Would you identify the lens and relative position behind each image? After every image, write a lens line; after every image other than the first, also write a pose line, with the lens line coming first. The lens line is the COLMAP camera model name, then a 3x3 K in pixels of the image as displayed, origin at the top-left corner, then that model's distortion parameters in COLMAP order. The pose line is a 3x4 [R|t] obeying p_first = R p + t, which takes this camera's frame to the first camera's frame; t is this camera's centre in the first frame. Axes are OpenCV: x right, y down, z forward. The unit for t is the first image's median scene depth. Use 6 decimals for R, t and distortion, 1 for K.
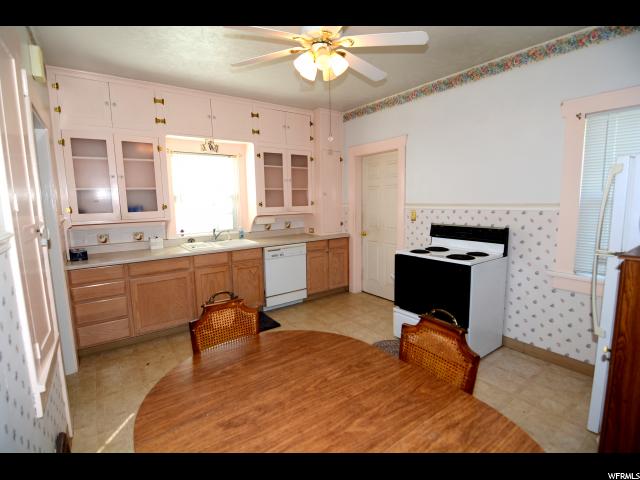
lens RADIAL K [[319.0, 0, 322.7], [0, 319.0, 242.6], [0, 0, 1]] dist [-0.020536, -0.000538]
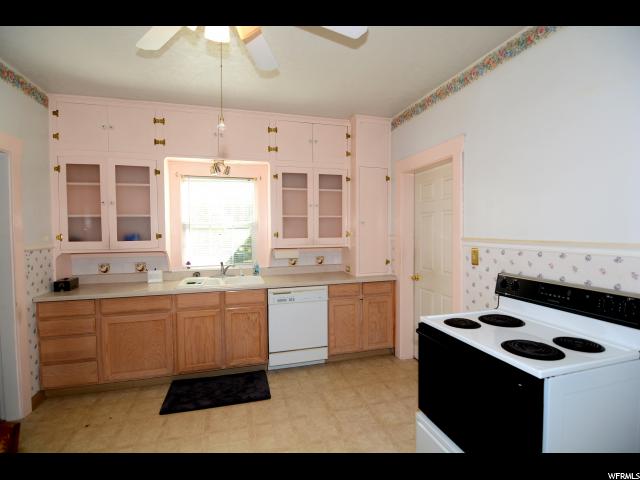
lens RADIAL K [[319.9, 0, 315.3], [0, 319.9, 239.2], [0, 0, 1]] dist [-0.019822, -0.001216]
pose [[0.935561, 0.022544, -0.352445, 0.198567], [-0.057421, 0.994392, -0.088816, -0.043150], [0.348466, 0.103331, 0.931608, 0.280582]]
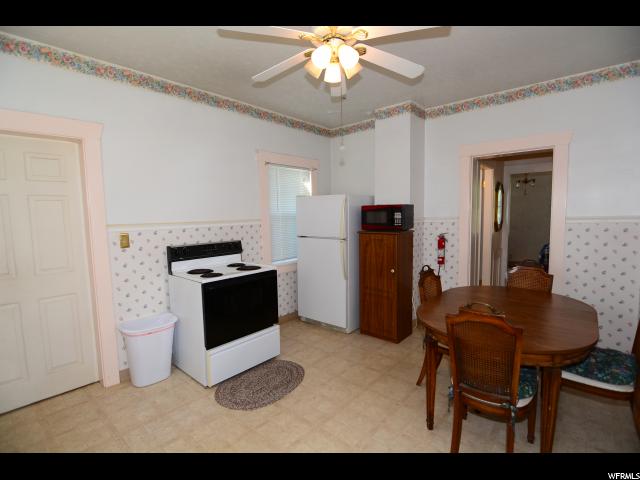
lens RADIAL K [[319.9, 0, 315.3], [0, 319.9, 239.2], [0, 0, 1]] dist [-0.019822, -0.001216]
pose [[-0.238058, -0.068606, 0.968825, -0.481956], [0.143125, 0.984134, 0.104859, -0.096494], [-0.960647, 0.163626, -0.224462, 0.703457]]
